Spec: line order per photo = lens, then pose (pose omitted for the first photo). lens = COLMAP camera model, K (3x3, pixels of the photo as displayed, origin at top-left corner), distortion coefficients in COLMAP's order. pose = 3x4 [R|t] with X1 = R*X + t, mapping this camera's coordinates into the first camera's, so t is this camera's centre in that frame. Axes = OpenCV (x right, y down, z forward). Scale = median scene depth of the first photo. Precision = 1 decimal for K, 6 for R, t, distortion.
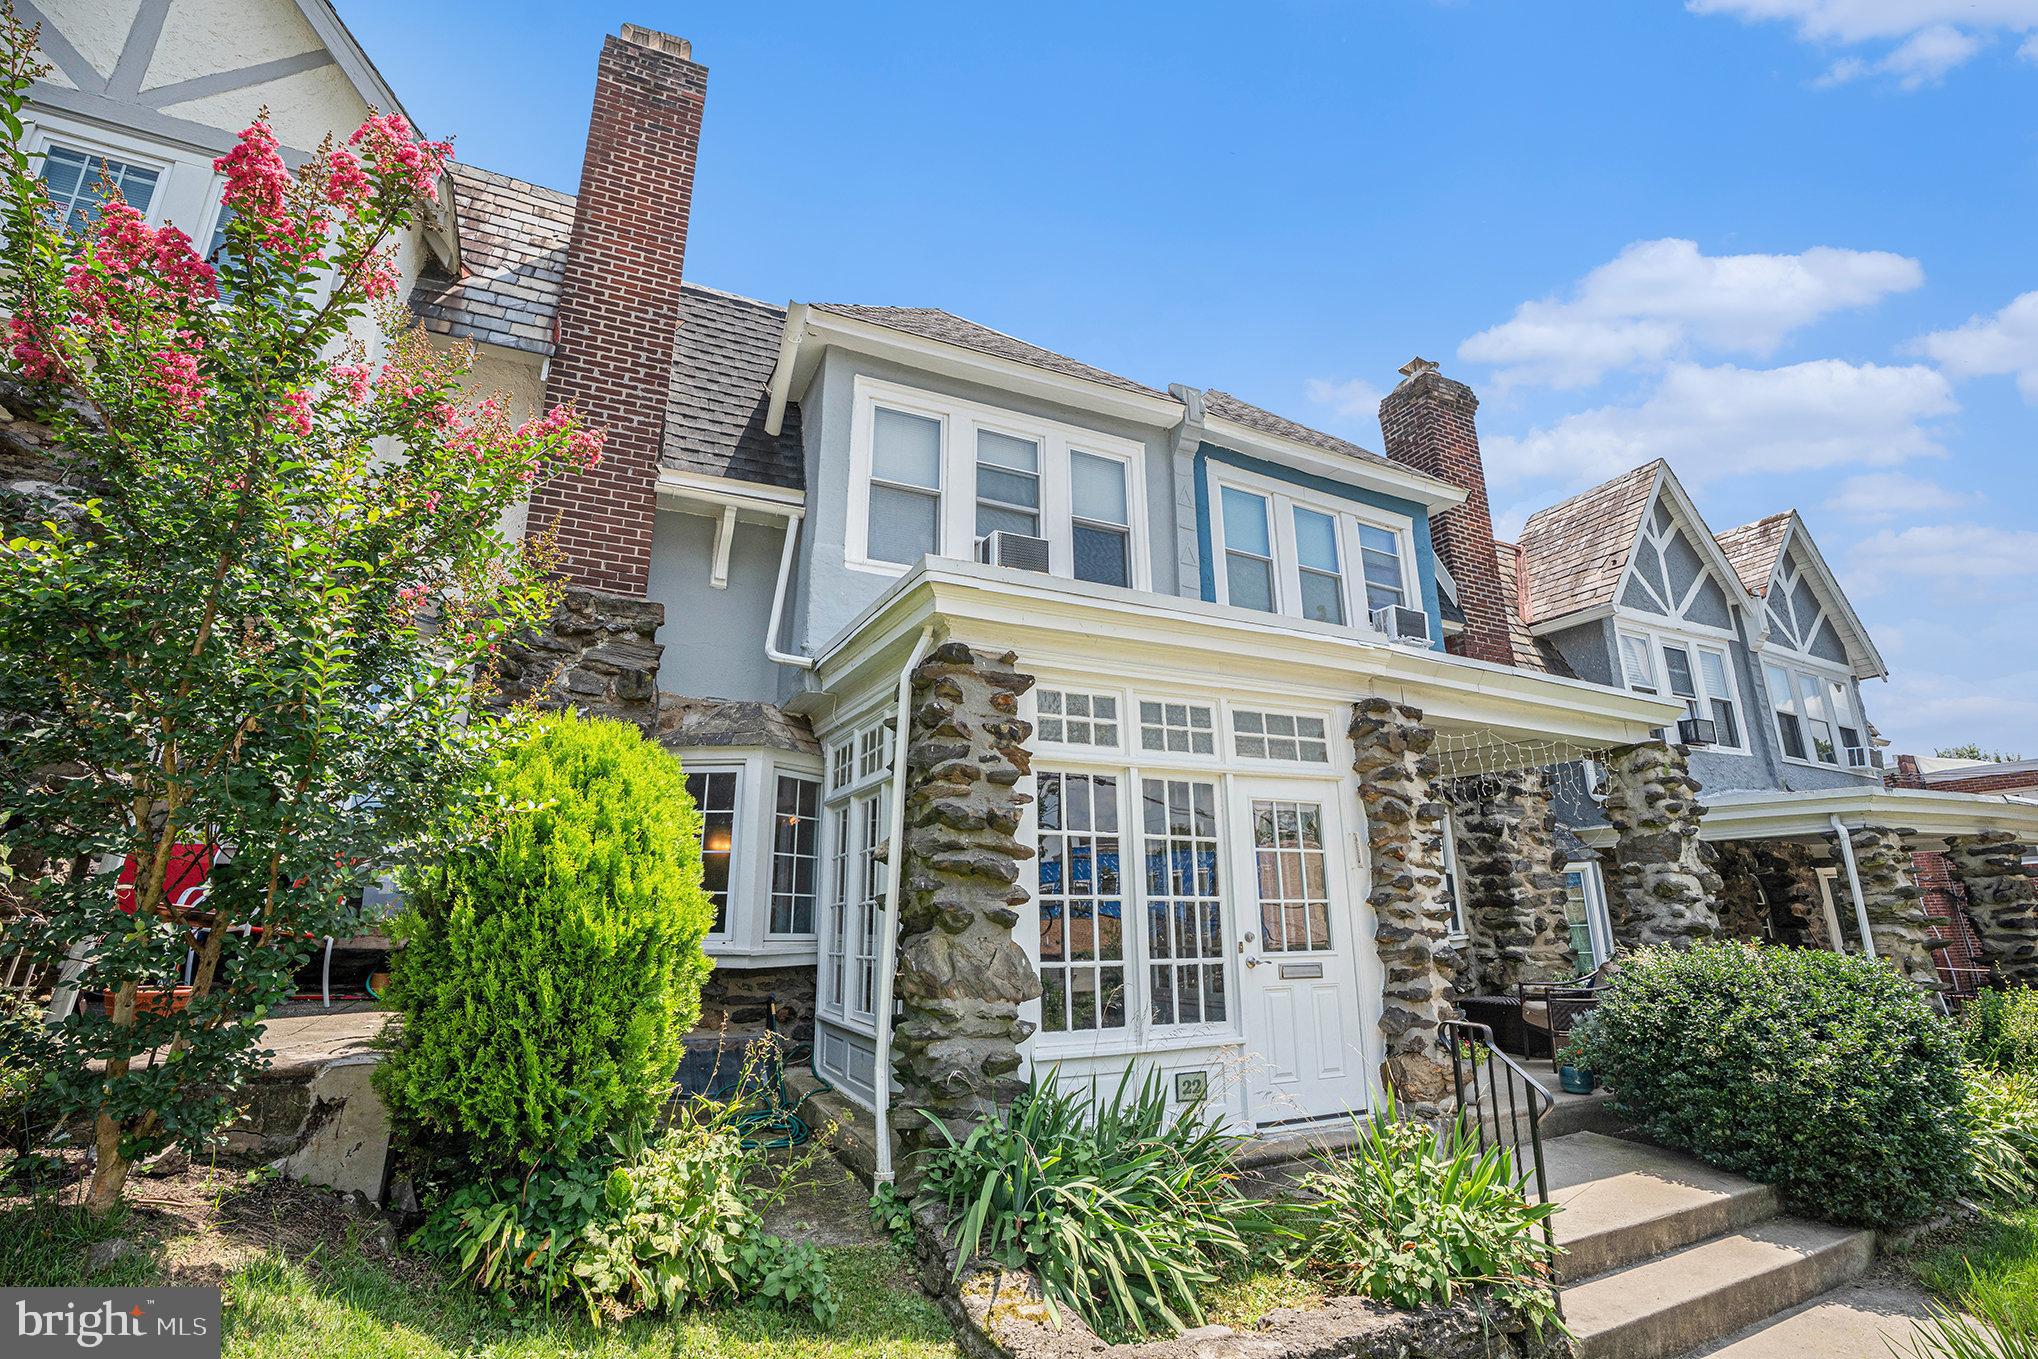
lens RADIAL K [[947.0, 0, 1025.0], [0, 947.0, 675.0], [0, 0, 1]] dist [-0.067191, 0.014826]
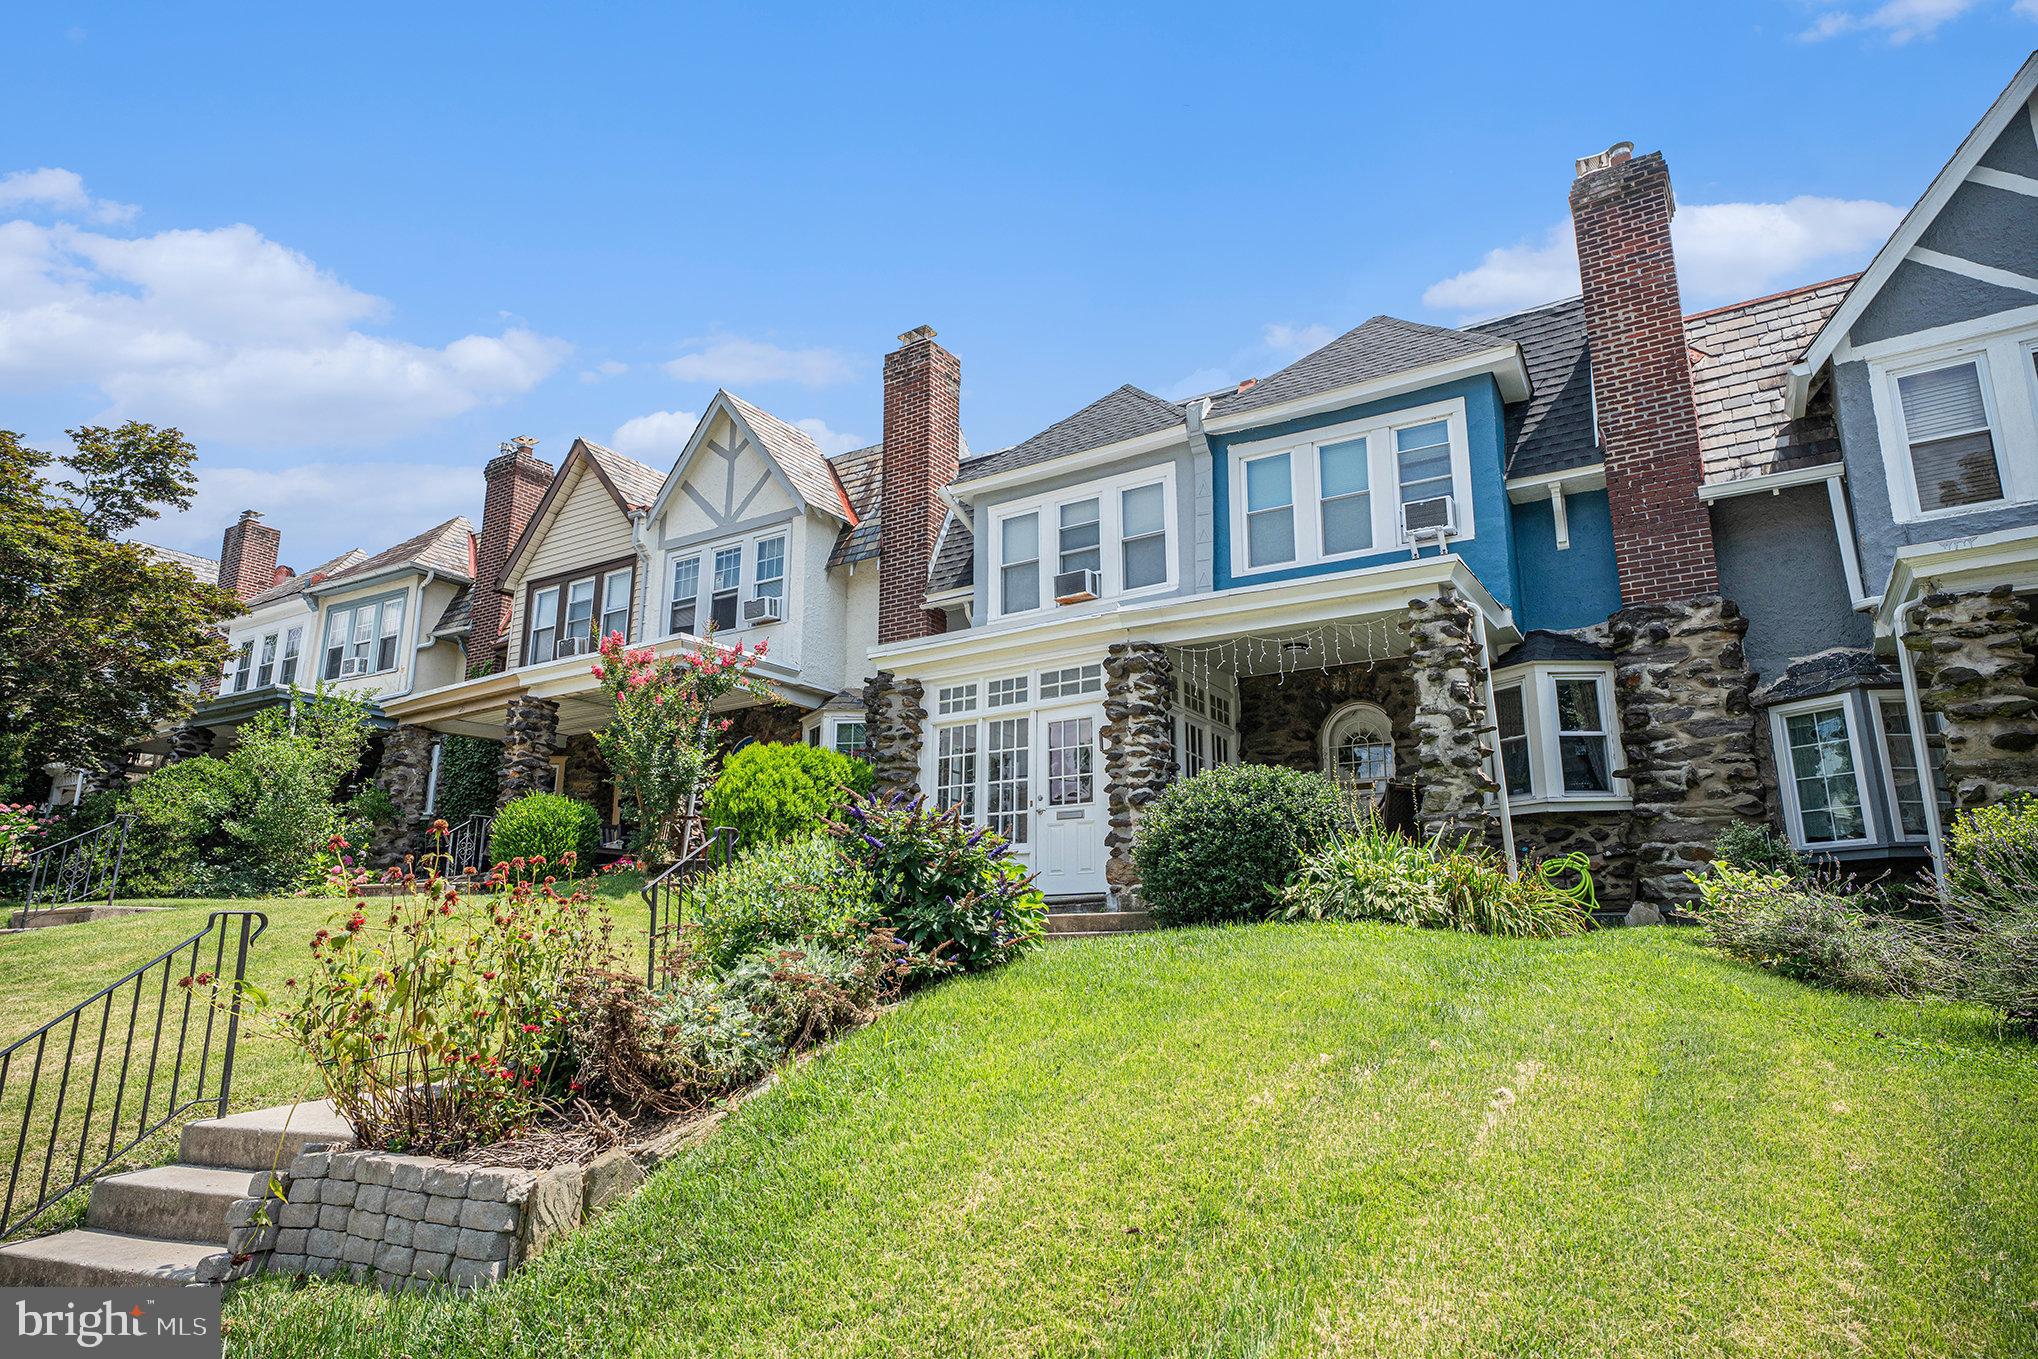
lens RADIAL K [[1277.6, 0, 978.2], [0, 1277.6, 670.6], [0, 0, 1]] dist [0.004884, 0.018477]
pose [[0.507617, -0.198418, -0.838424, 2.021035], [0.221531, 0.970462, -0.095542, 0.218205], [0.832616, -0.137238, 0.536579, -0.349170]]
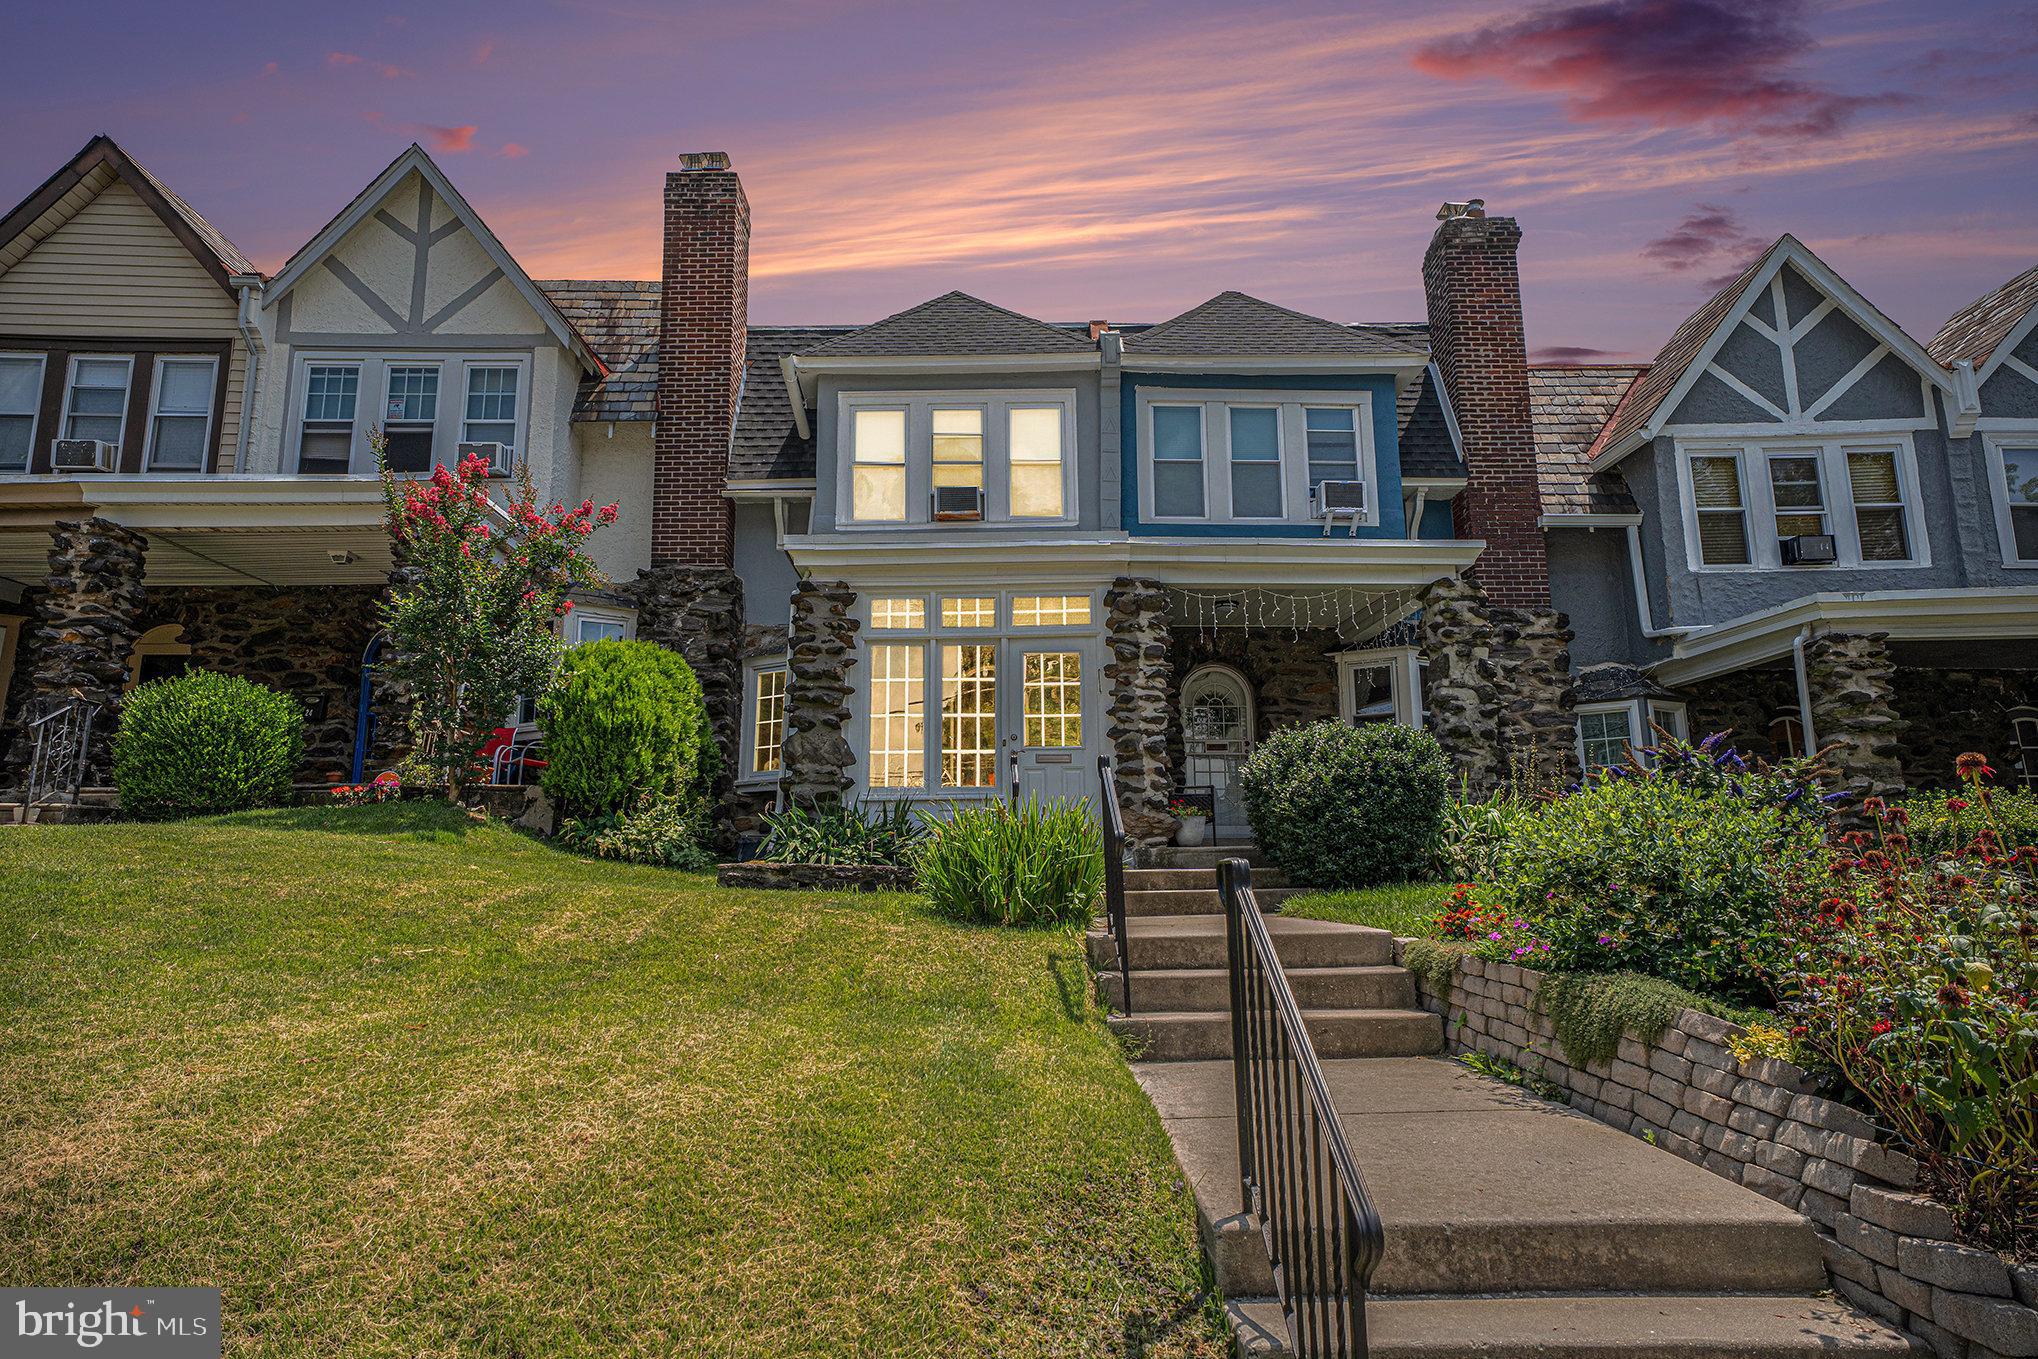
lens RADIAL K [[1277.6, 0, 1026.0], [0, 1277.6, 675.0], [0, 0, 1]] dist [0.004884, 0.018477]
pose [[0.906977, -0.087056, -0.412085, 1.025386], [0.117662, 0.991822, 0.049437, 0.058586], [0.404411, -0.093325, 0.909803, -0.856937]]
